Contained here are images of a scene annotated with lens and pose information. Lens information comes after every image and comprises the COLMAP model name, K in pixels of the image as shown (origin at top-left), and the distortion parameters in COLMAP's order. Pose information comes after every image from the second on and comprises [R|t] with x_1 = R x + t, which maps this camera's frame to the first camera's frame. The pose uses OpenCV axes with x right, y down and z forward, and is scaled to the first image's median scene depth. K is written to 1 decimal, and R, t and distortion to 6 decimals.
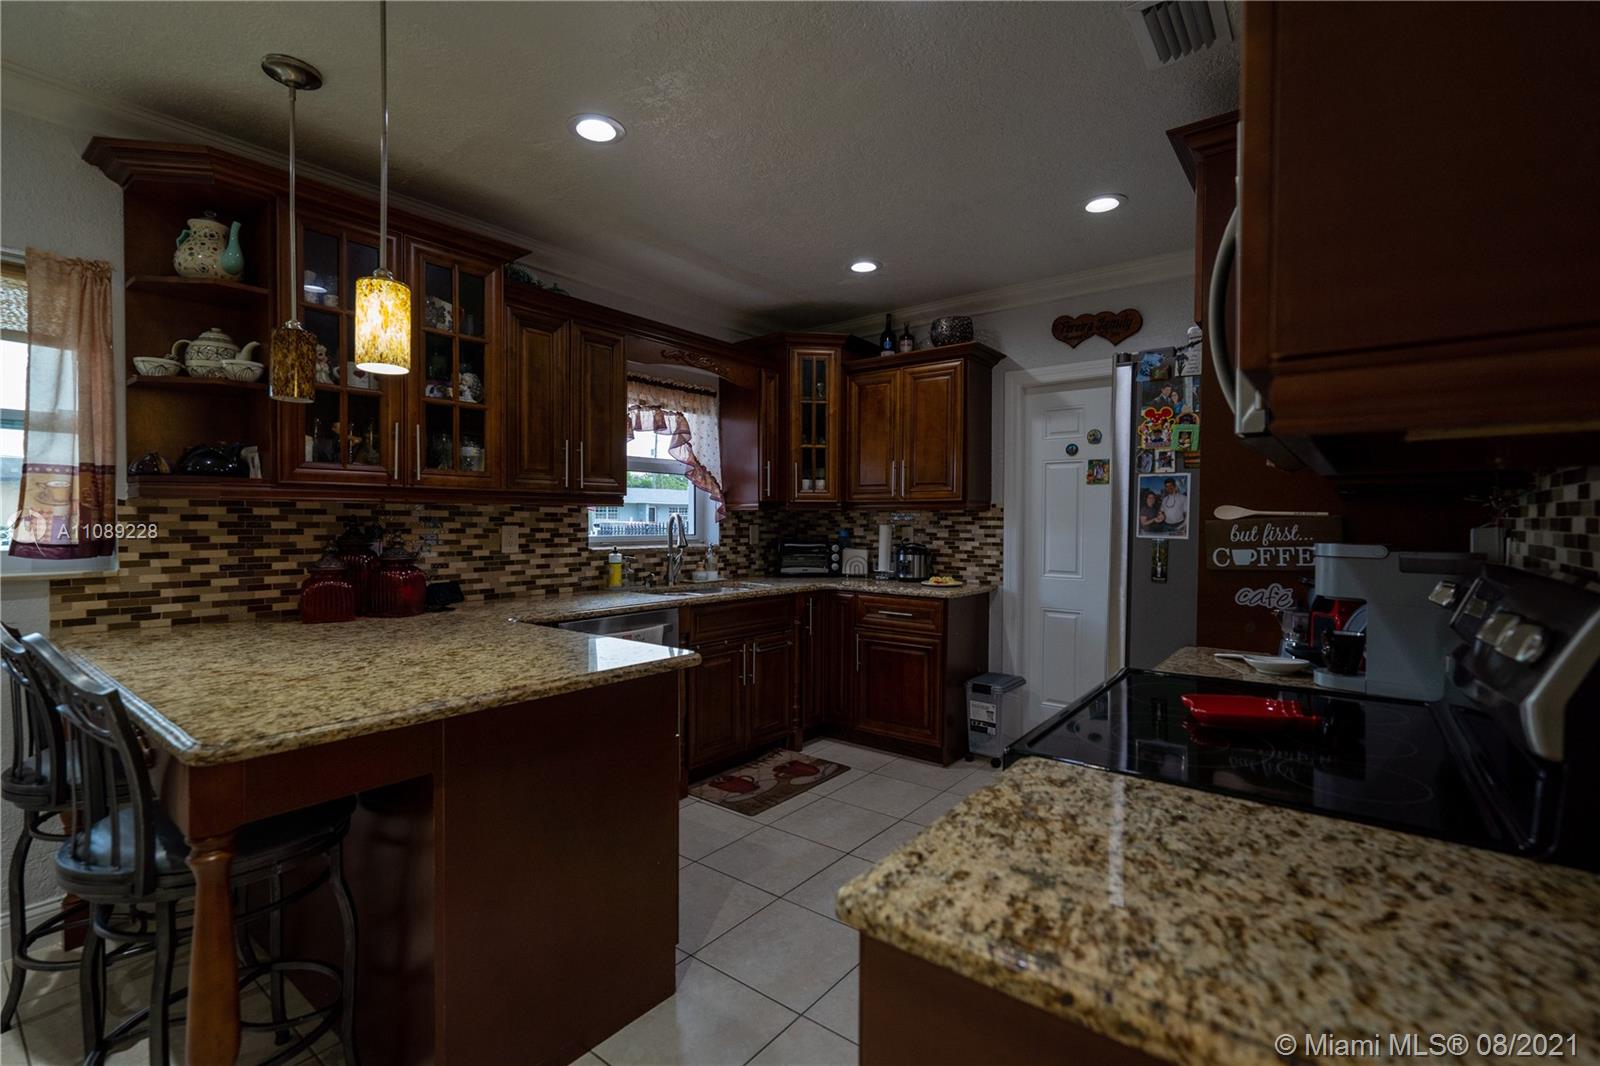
lens RADIAL K [[709.6, 0, 799.4], [0, 709.6, 524.8], [0, 0, 1]] dist [-0.000613, -0.000026]
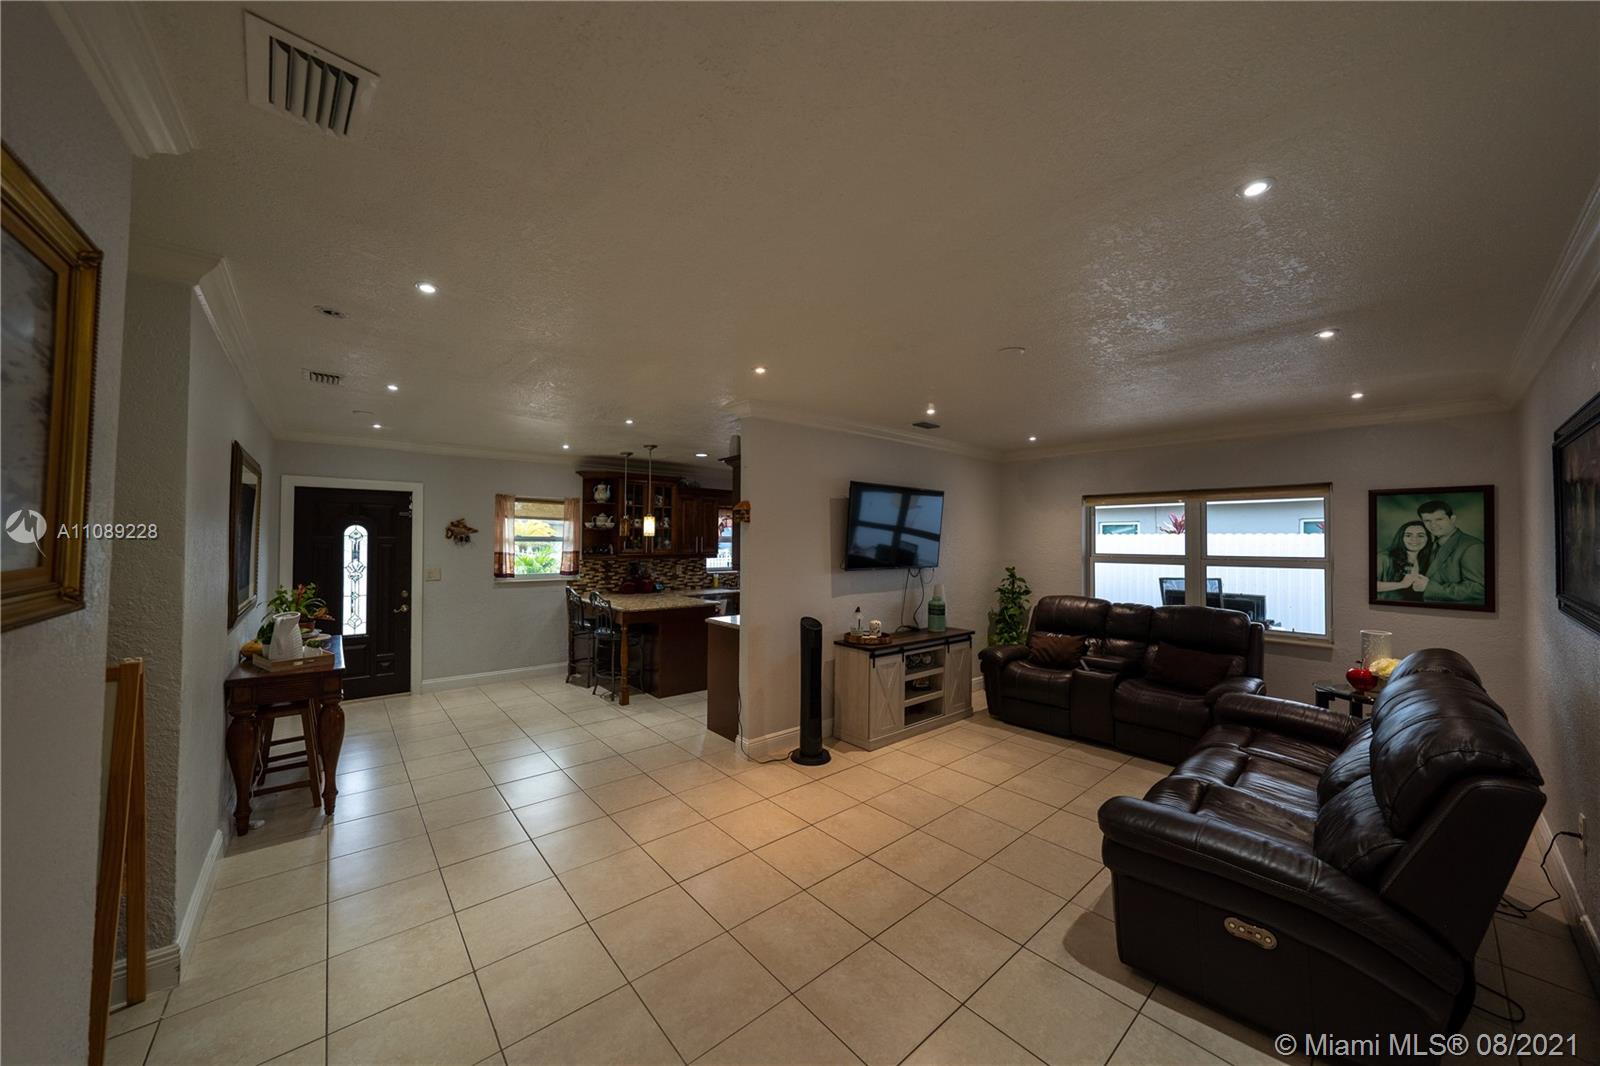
lens RADIAL K [[554.0, 0, 804.6], [0, 554.0, 529.2], [0, 0, 1]] dist [-0.031512, 0.007982]
pose [[0.981924, -0.002070, -0.189263, 0.529344], [-0.003516, 0.999568, -0.029176, -0.080092], [0.189242, 0.029314, 0.981493, -1.138644]]
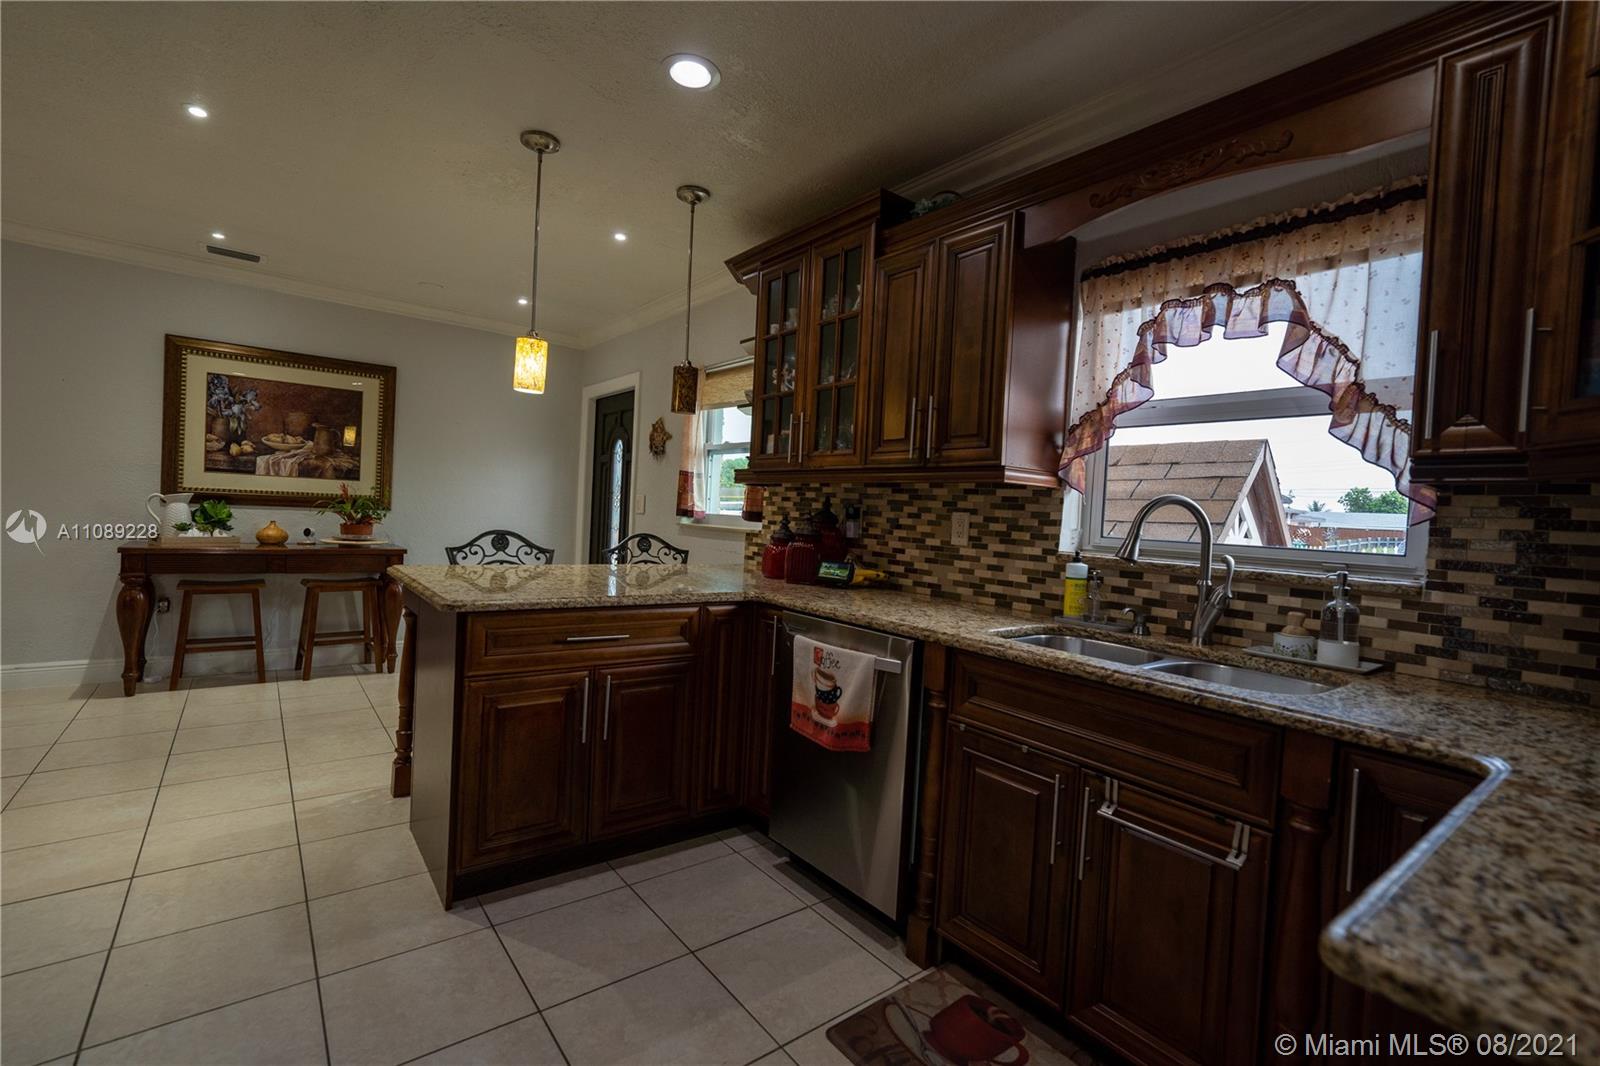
lens RADIAL K [[709.6, 0, 799.4], [0, 709.6, 524.8], [0, 0, 1]] dist [-0.000613, -0.000026]
pose [[-0.239771, -0.004173, -0.970821, 0.430713], [-0.065128, 0.997807, 0.011796, 0.018098], [0.968643, 0.066056, -0.239517, 1.008955]]
